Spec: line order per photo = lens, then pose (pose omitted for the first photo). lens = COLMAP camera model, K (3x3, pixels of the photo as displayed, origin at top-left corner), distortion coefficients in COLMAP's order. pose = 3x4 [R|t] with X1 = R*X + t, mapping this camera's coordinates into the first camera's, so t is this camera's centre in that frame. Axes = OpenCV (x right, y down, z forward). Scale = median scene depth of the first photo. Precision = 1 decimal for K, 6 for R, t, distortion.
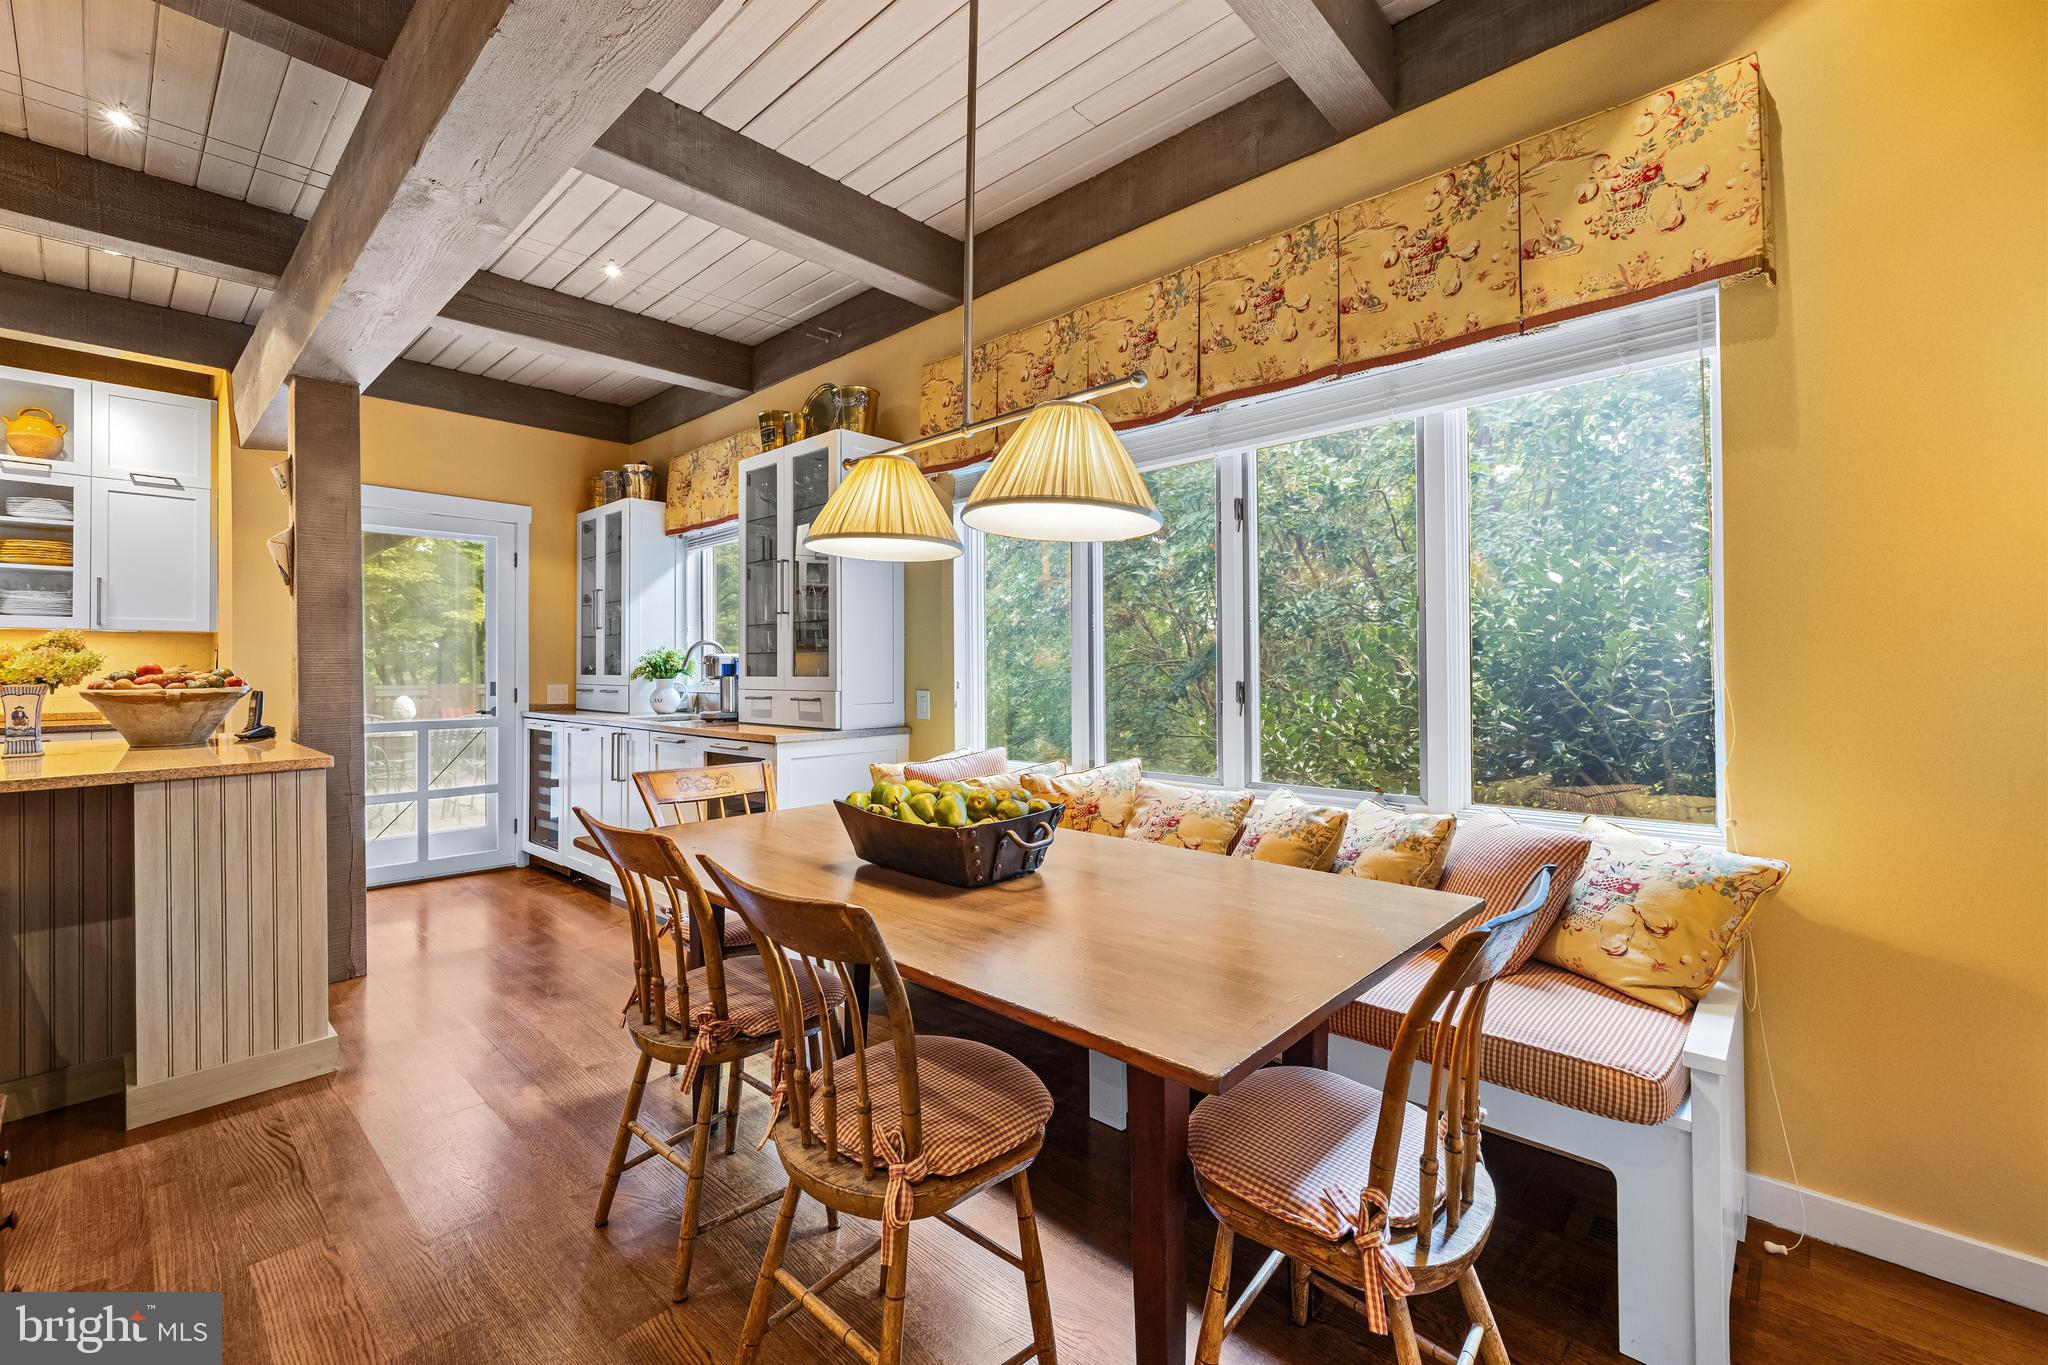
lens RADIAL K [[846.0, 0, 1028.5], [0, 846.0, 663.7], [0, 0, 1]] dist [0.000423, -0.000099]
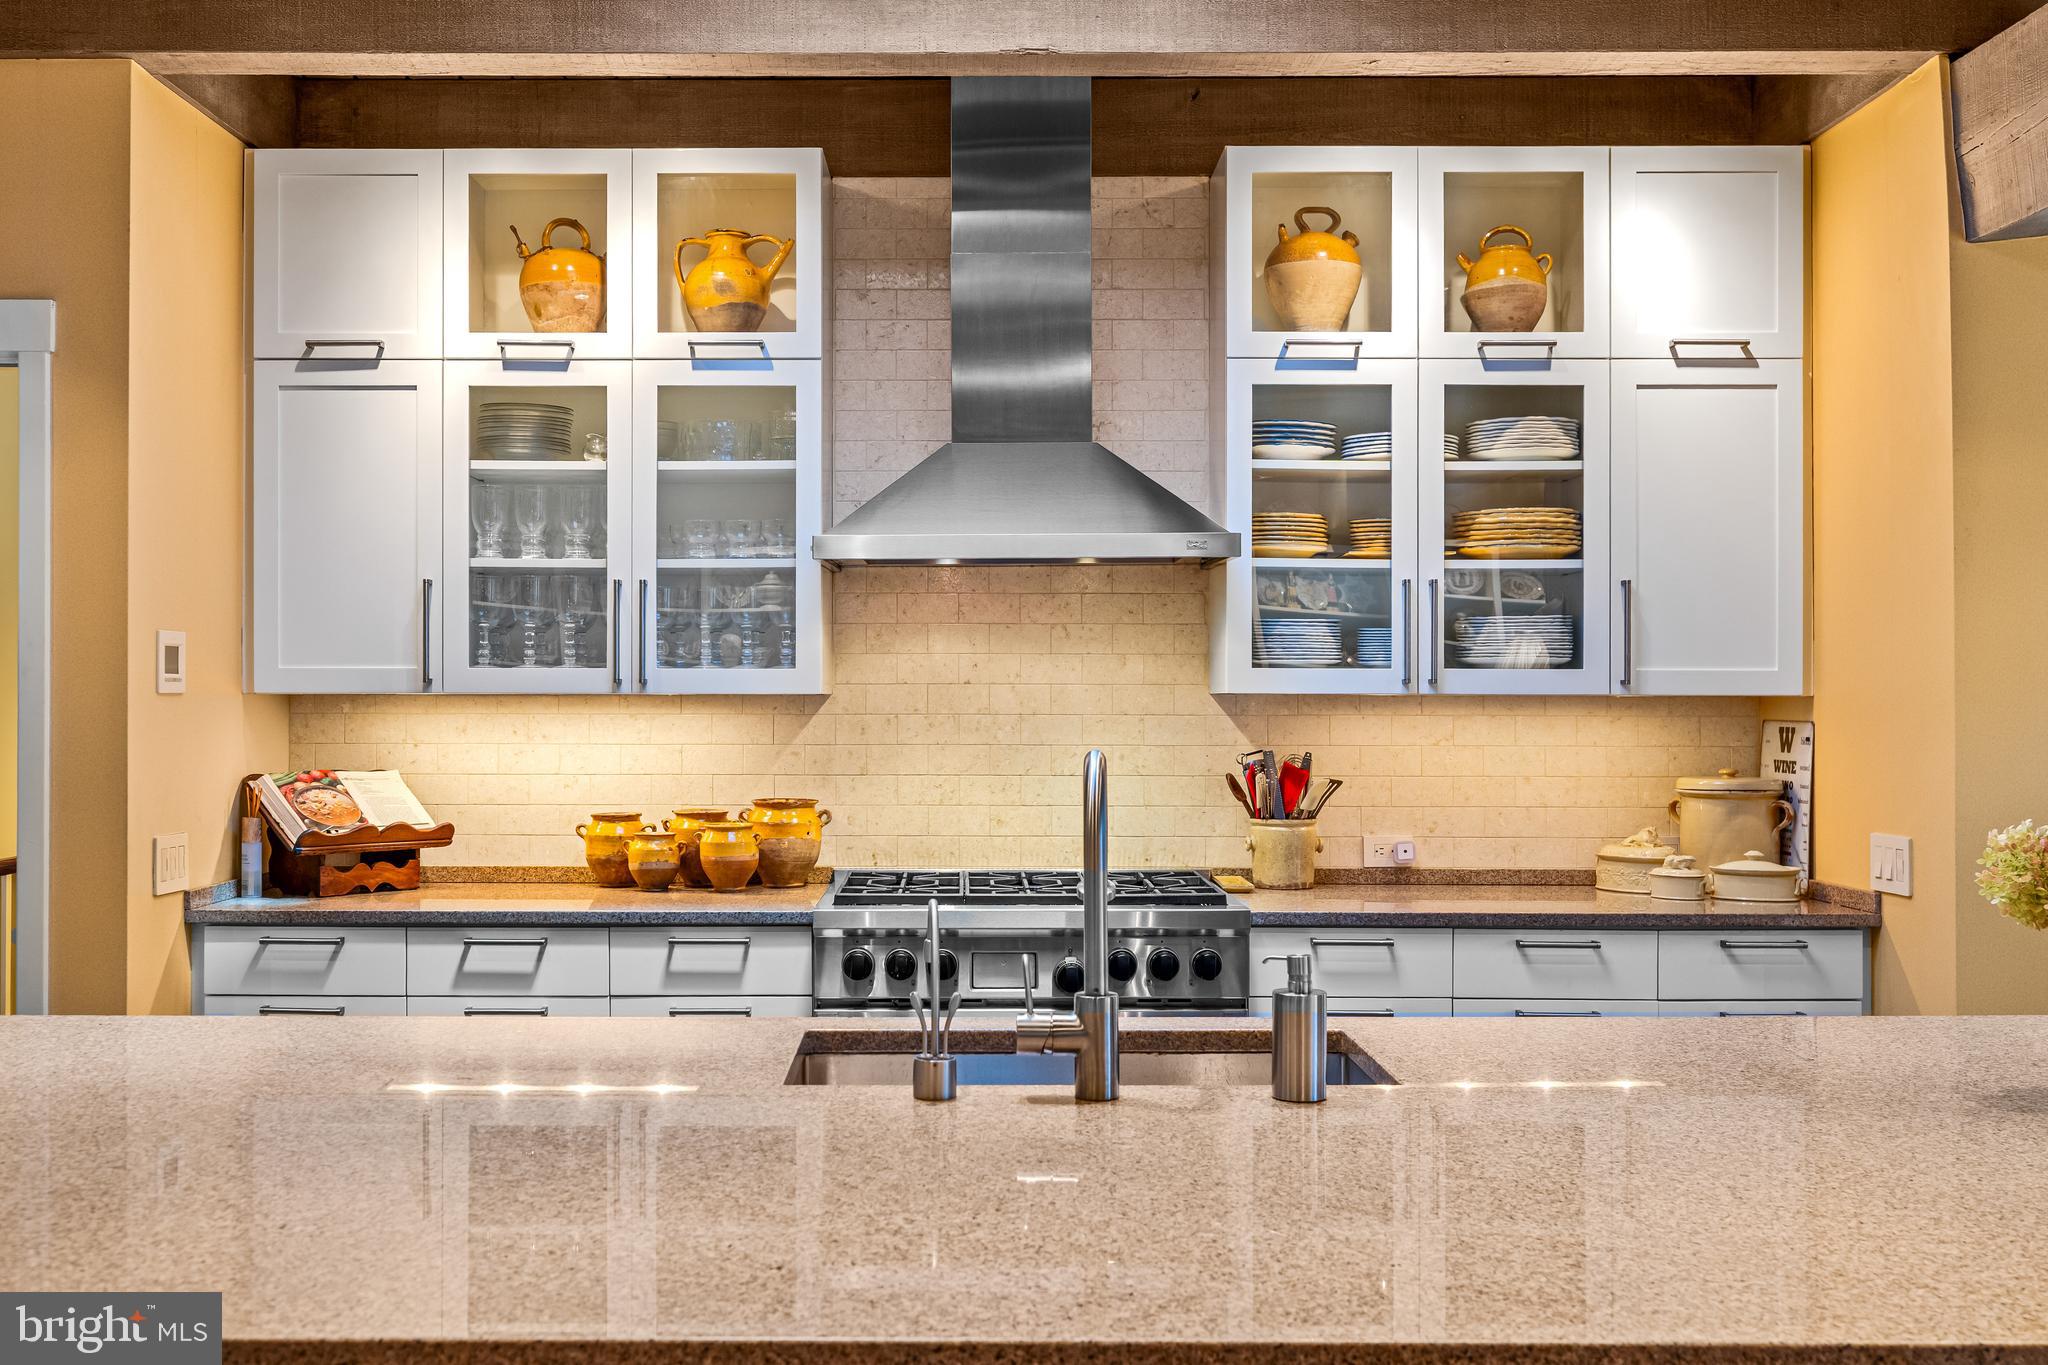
lens RADIAL K [[2055.5, 0, 1024.0], [0, 2055.5, 682.5], [0, 0, 1]] dist [-0.008865, -0.004847]
pose [[0.671068, 0.003670, -0.741387, -0.501792], [0.000206, 0.999987, 0.005137, -0.053037], [0.741396, -0.003600, 0.671058, 0.025416]]
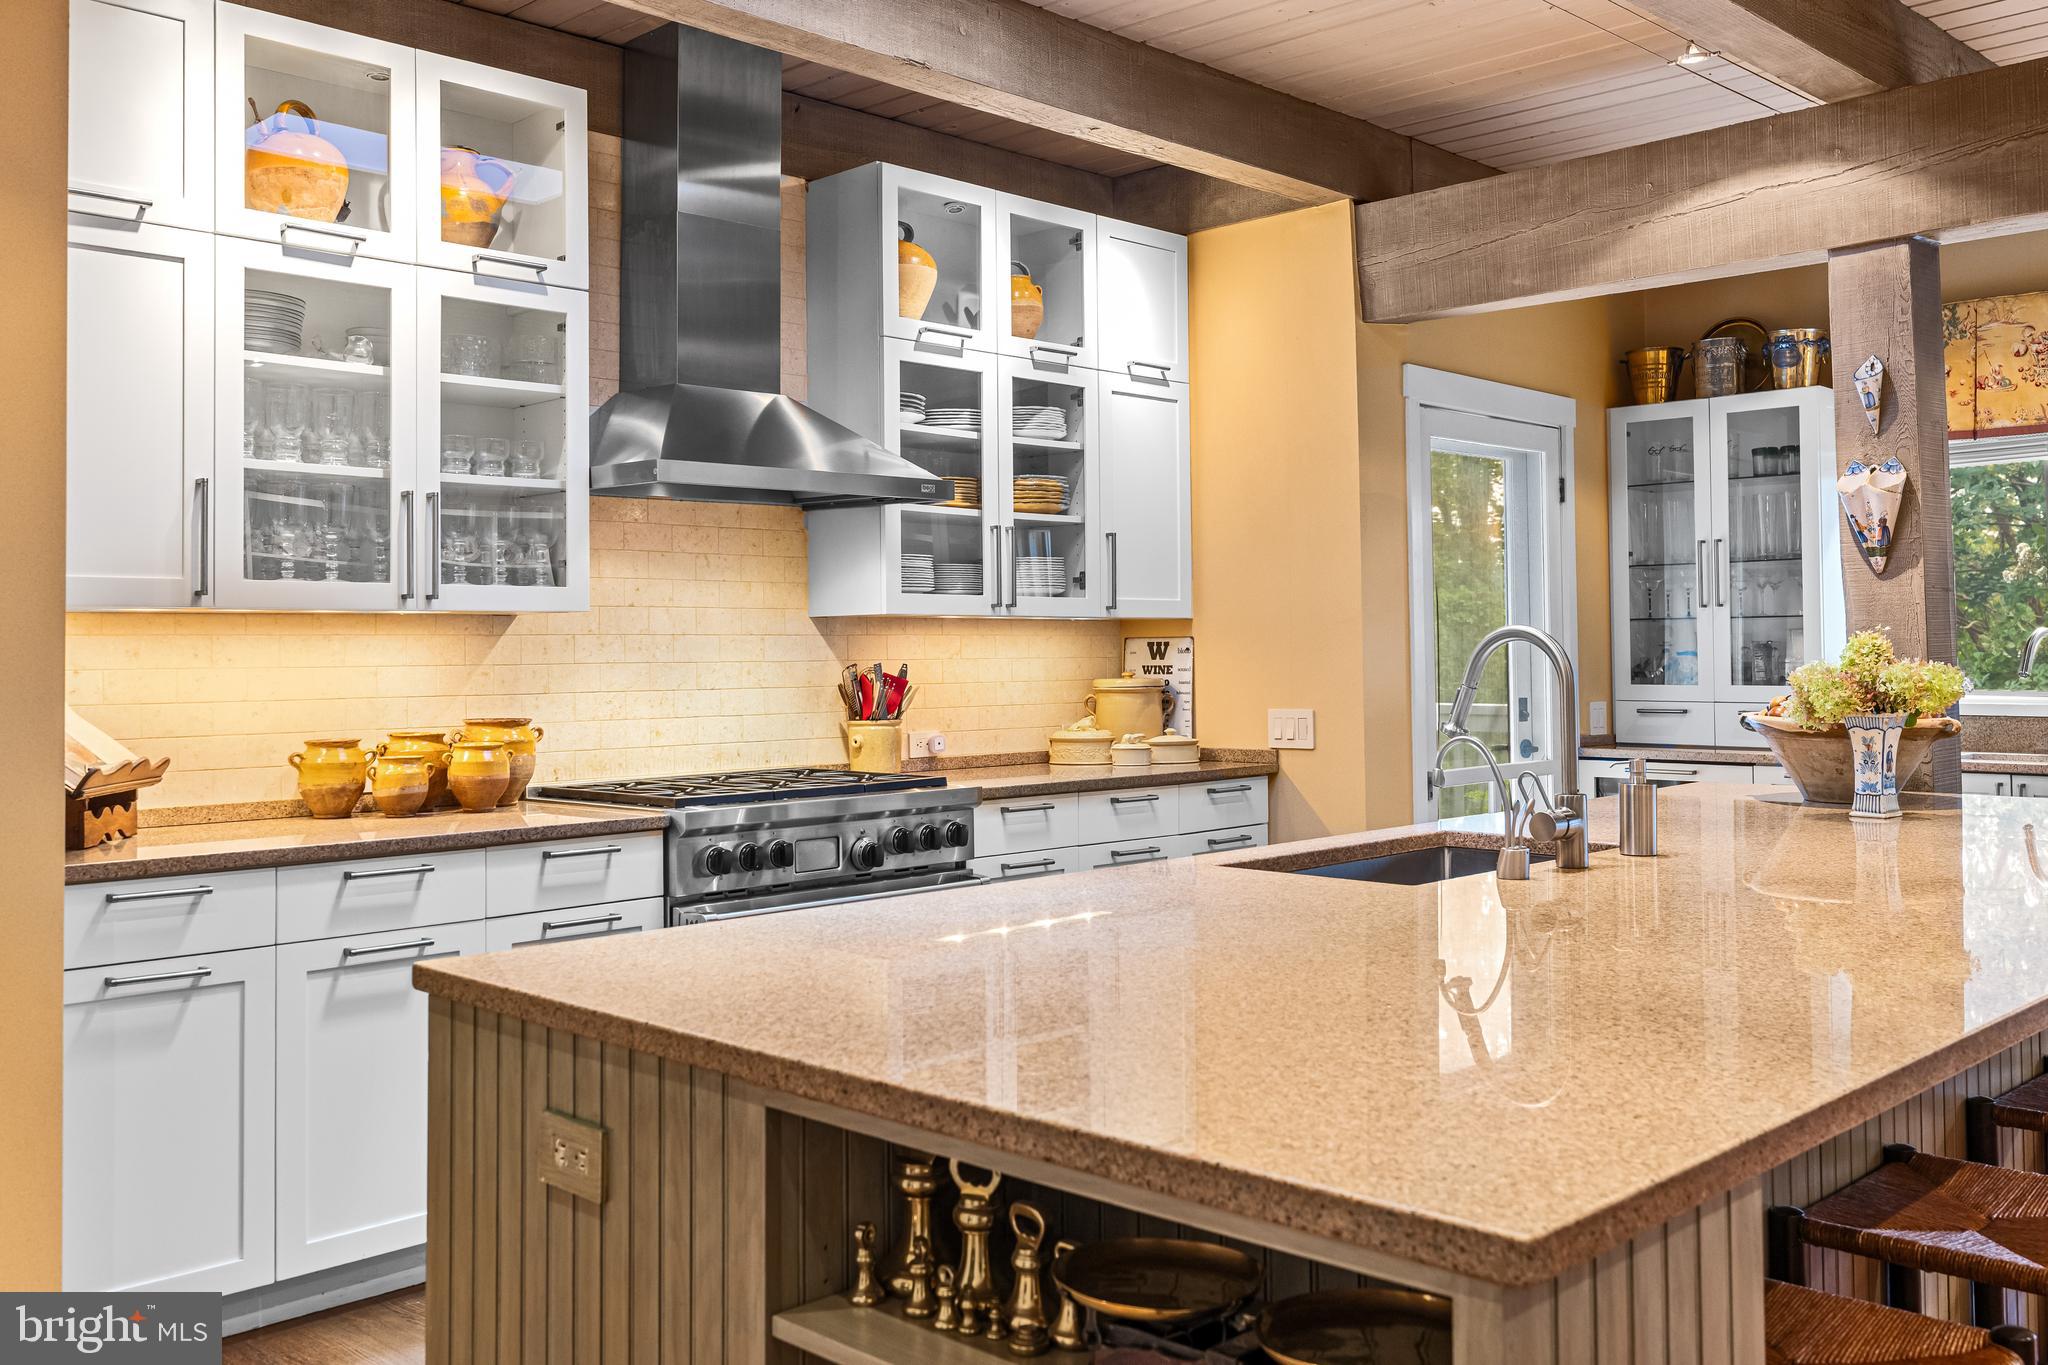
lens RADIAL K [[1789.5, 0, 1025.9], [0, 1789.5, 604.8], [0, 0, 1]] dist [-0.009358, 0.003360]
pose [[0.999369, -0.005164, -0.035138, -1.116743], [0.004499, 0.999810, -0.018983, -0.025116], [0.035229, 0.018813, 0.999202, -0.304506]]
